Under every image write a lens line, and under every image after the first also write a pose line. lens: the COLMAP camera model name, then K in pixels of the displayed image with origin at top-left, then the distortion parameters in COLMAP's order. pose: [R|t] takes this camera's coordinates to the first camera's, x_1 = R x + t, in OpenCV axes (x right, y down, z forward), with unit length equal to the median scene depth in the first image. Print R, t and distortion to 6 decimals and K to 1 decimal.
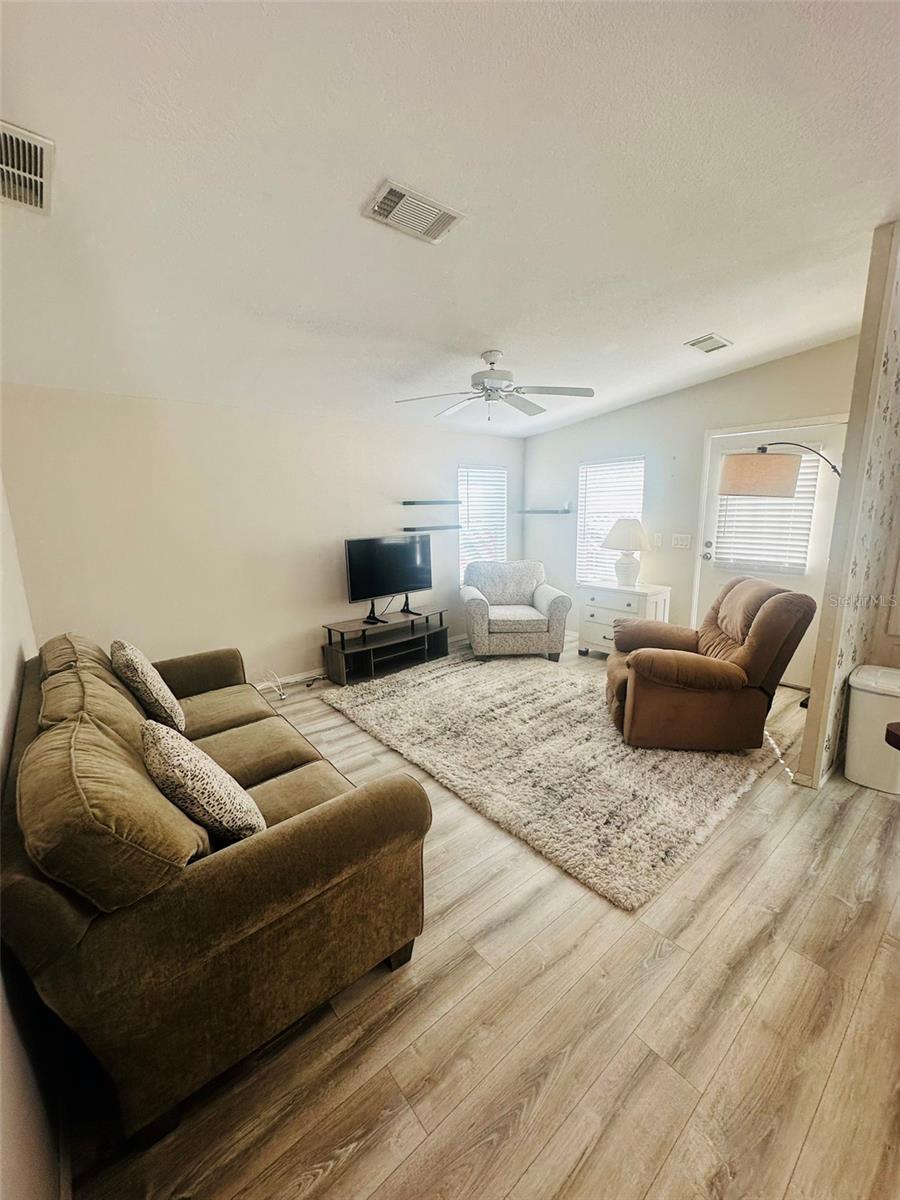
lens RADIAL K [[479.1, 0, 452.7], [0, 479.1, 599.1], [0, 0, 1]] dist [0.000558, 0.000114]
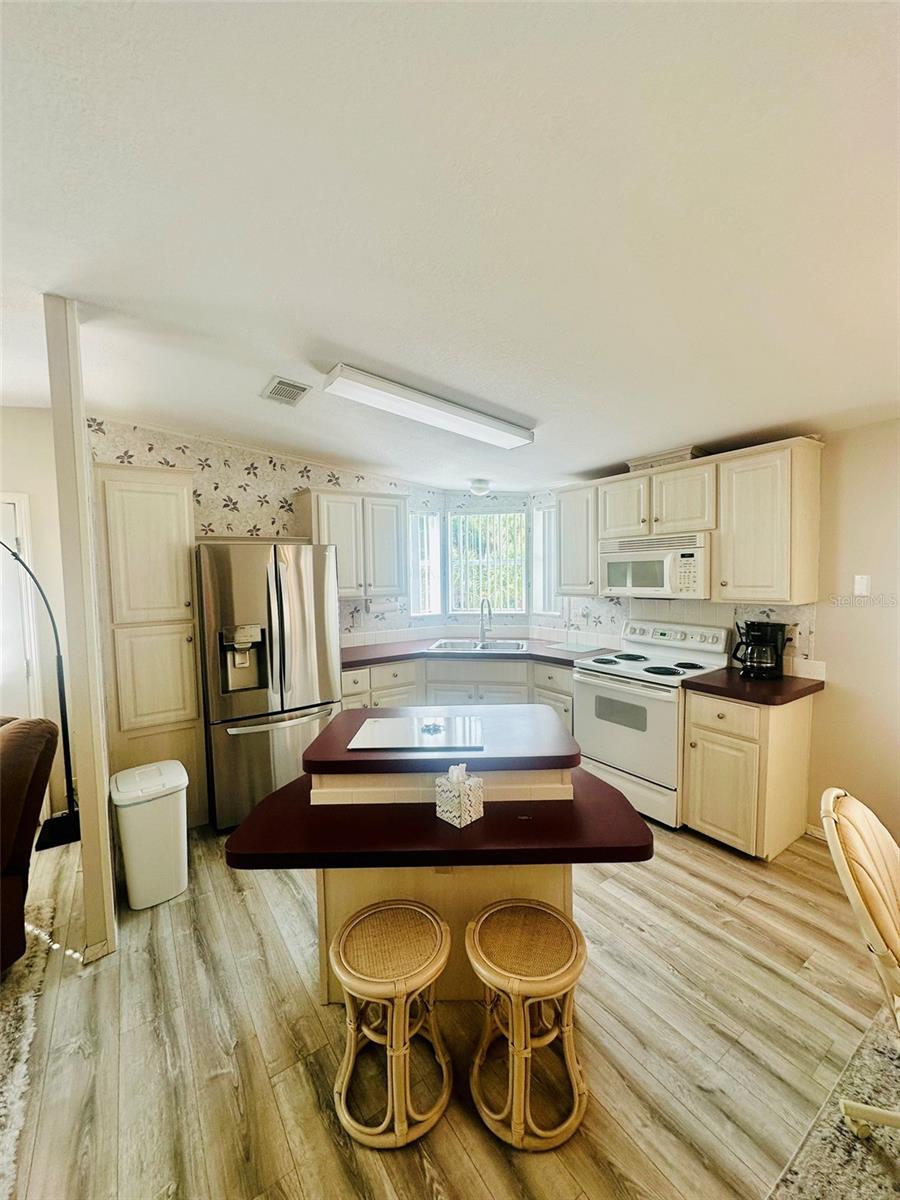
lens RADIAL K [[479.1, 0, 453.3], [0, 479.1, 601.5], [0, 0, 1]] dist [0.000558, 0.000114]
pose [[0.094827, -0.050566, 0.994209, 0.045741], [0.208288, 0.977612, 0.029855, -0.079344], [-0.973460, 0.204251, 0.103237, 0.244852]]
